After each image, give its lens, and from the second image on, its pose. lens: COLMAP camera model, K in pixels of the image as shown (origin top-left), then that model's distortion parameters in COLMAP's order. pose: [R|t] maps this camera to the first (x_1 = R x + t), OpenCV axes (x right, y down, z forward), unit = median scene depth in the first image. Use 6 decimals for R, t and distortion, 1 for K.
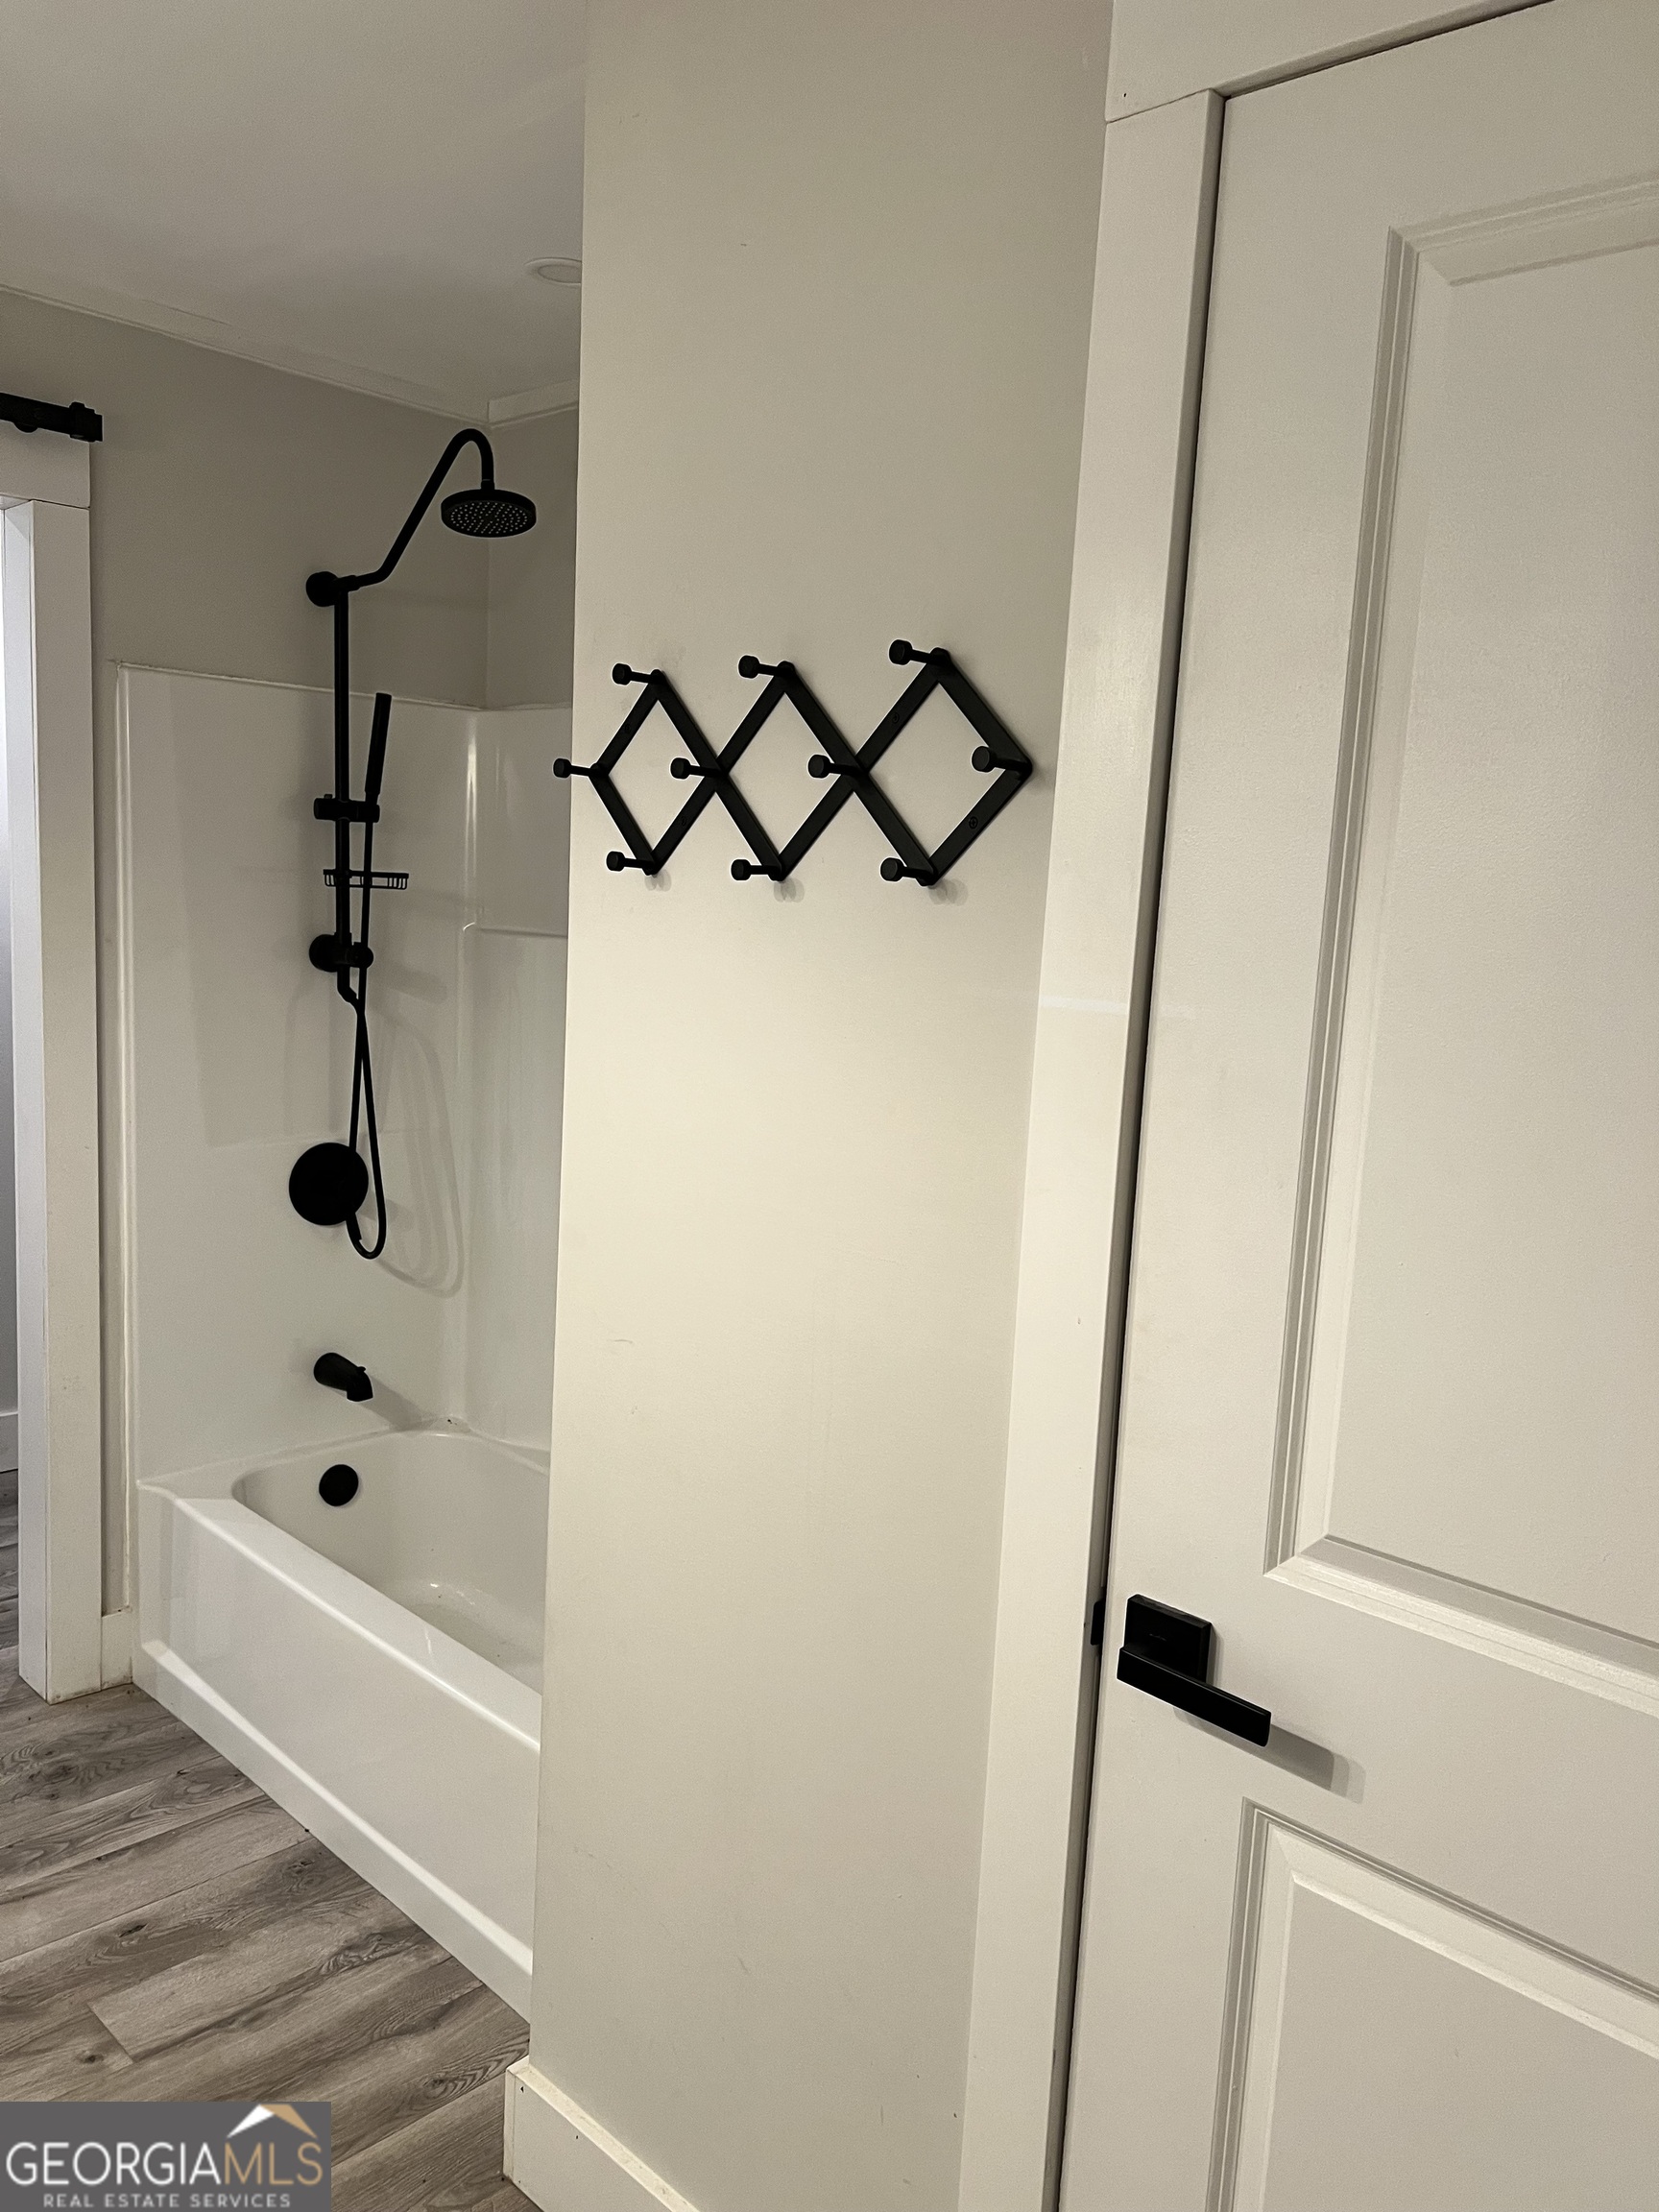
lens RADIAL K [[1653.1, 0, 829.5], [0, 1653.1, 1106.0], [0, 0, 1]] dist [0.059745, -0.060213]
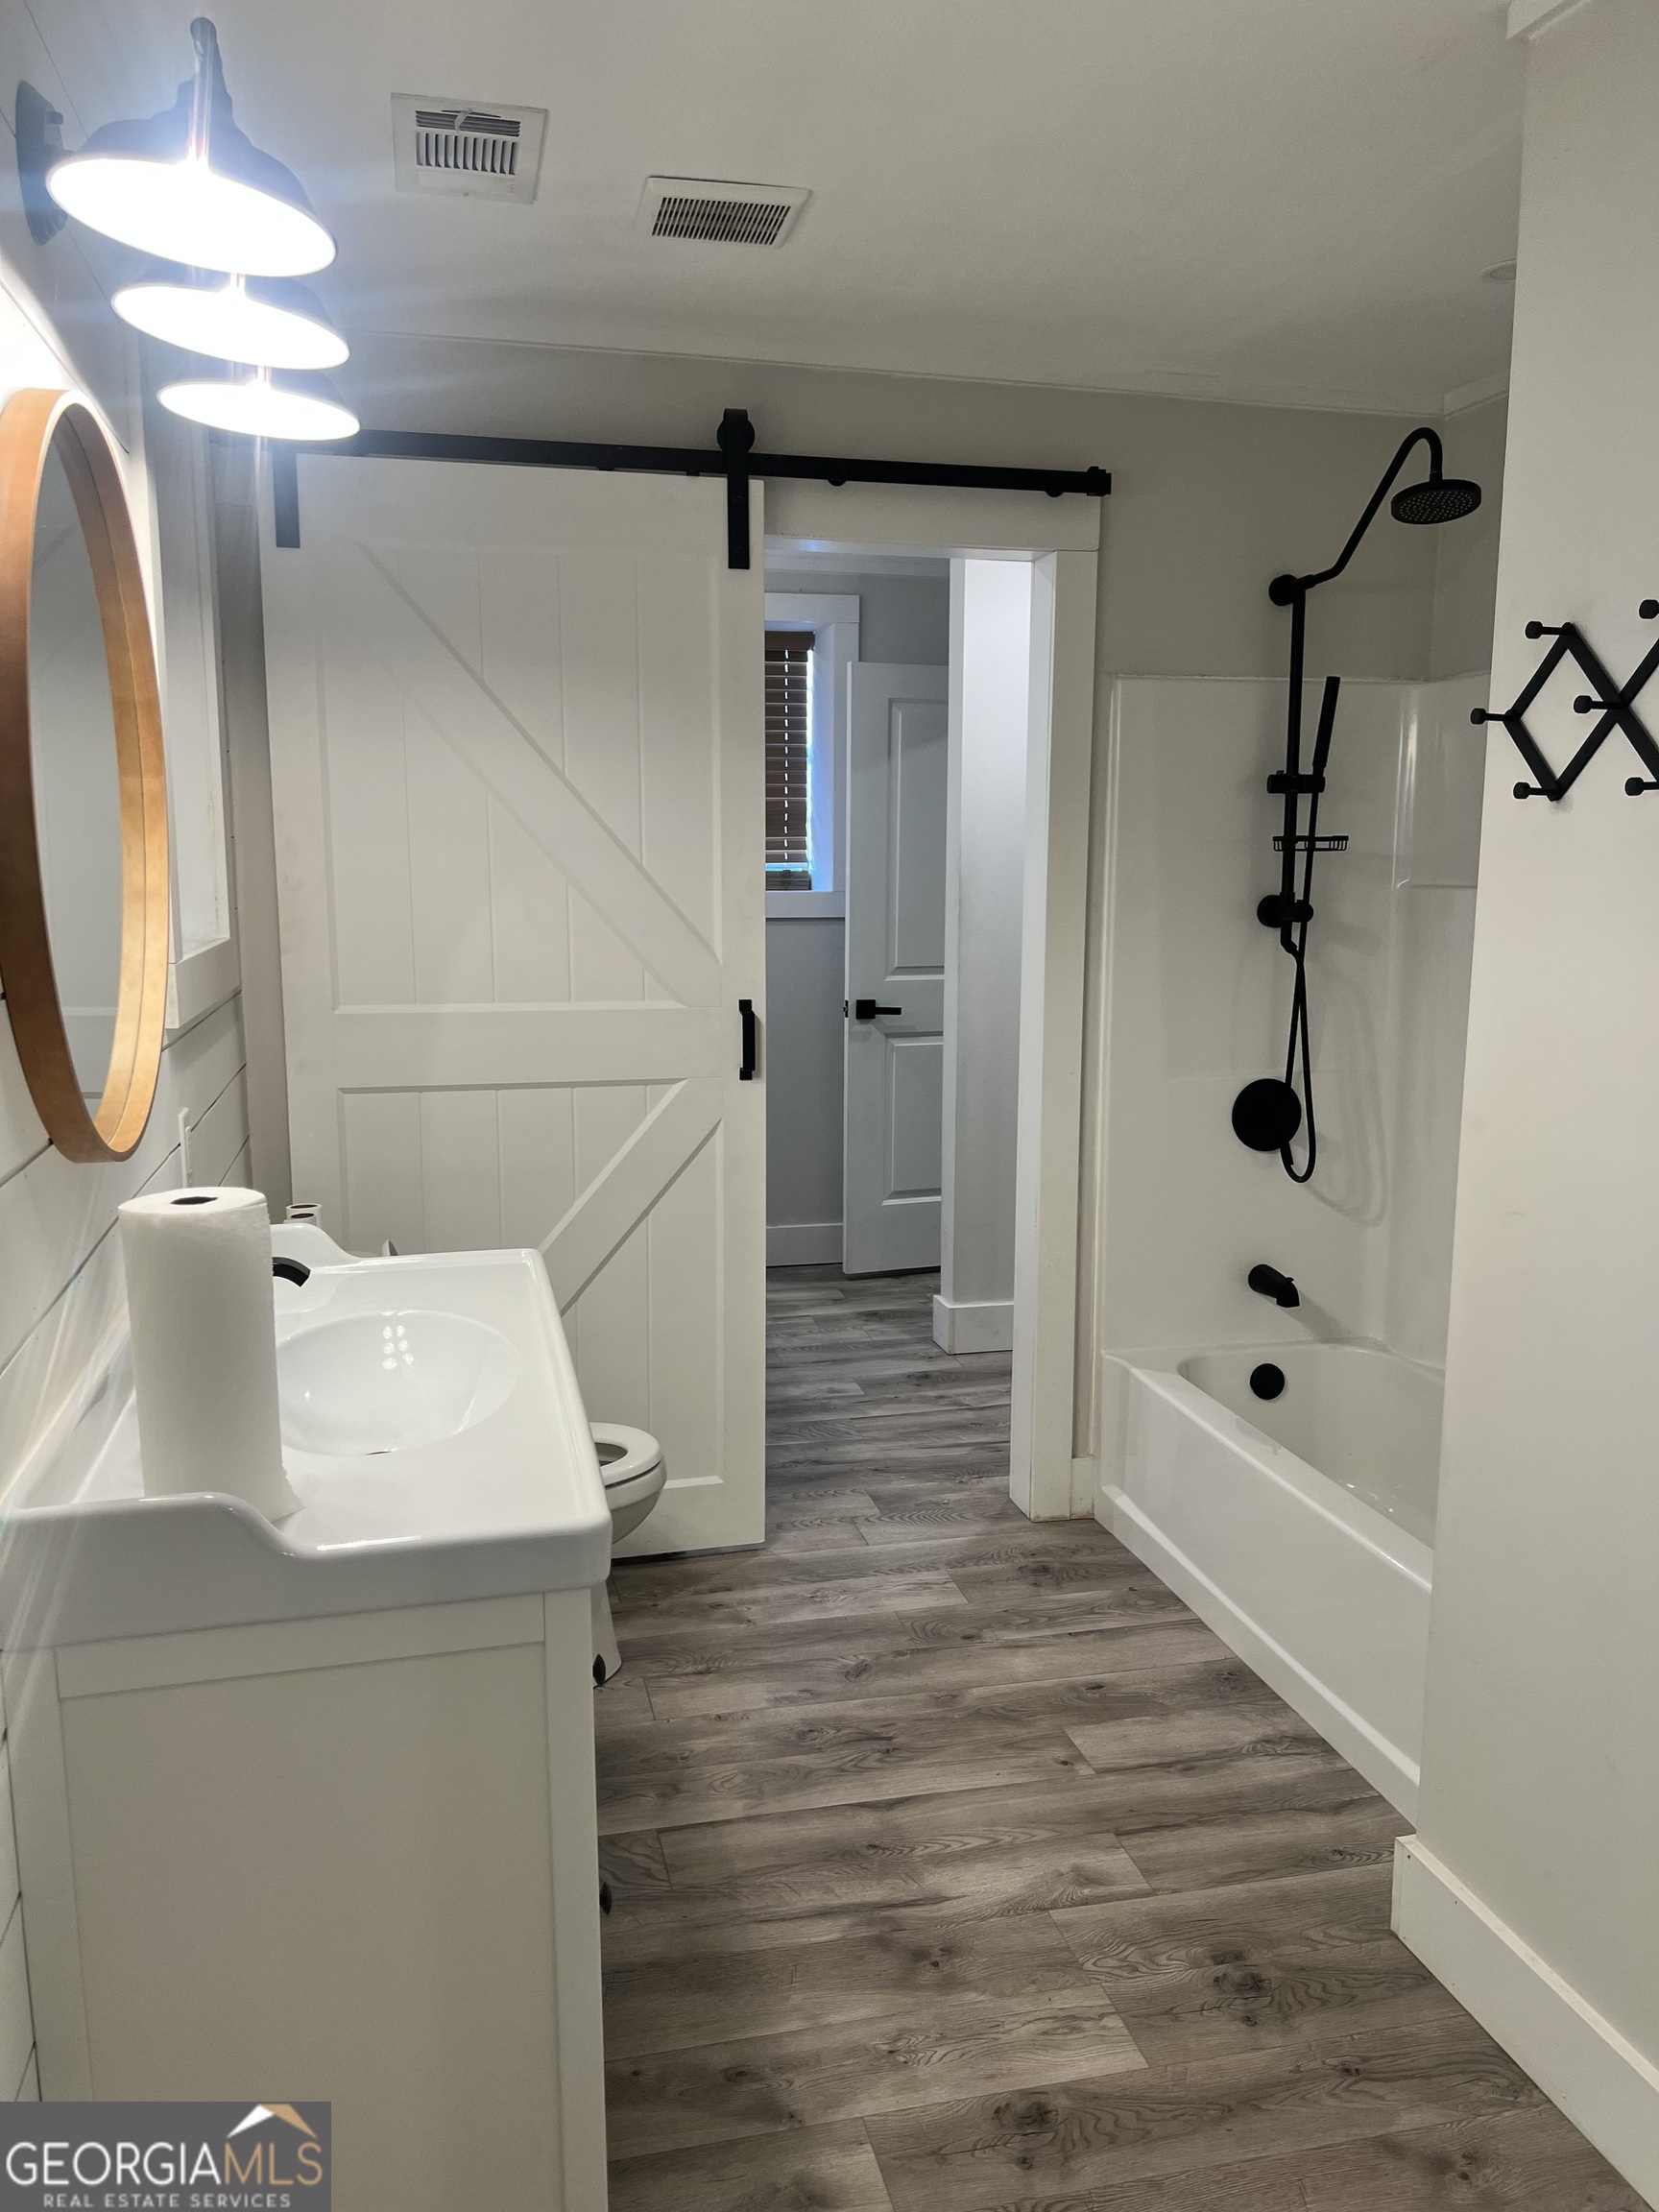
lens RADIAL K [[1643.1, 0, 829.5], [0, 1643.1, 1106.0], [0, 0, 1]] dist [0.052937, -0.078262]
pose [[0.850788, 0.035507, -0.524308, 0.039951], [-0.033078, 0.999355, 0.014002, 0.039339], [0.524467, 0.005430, 0.851413, -0.132220]]
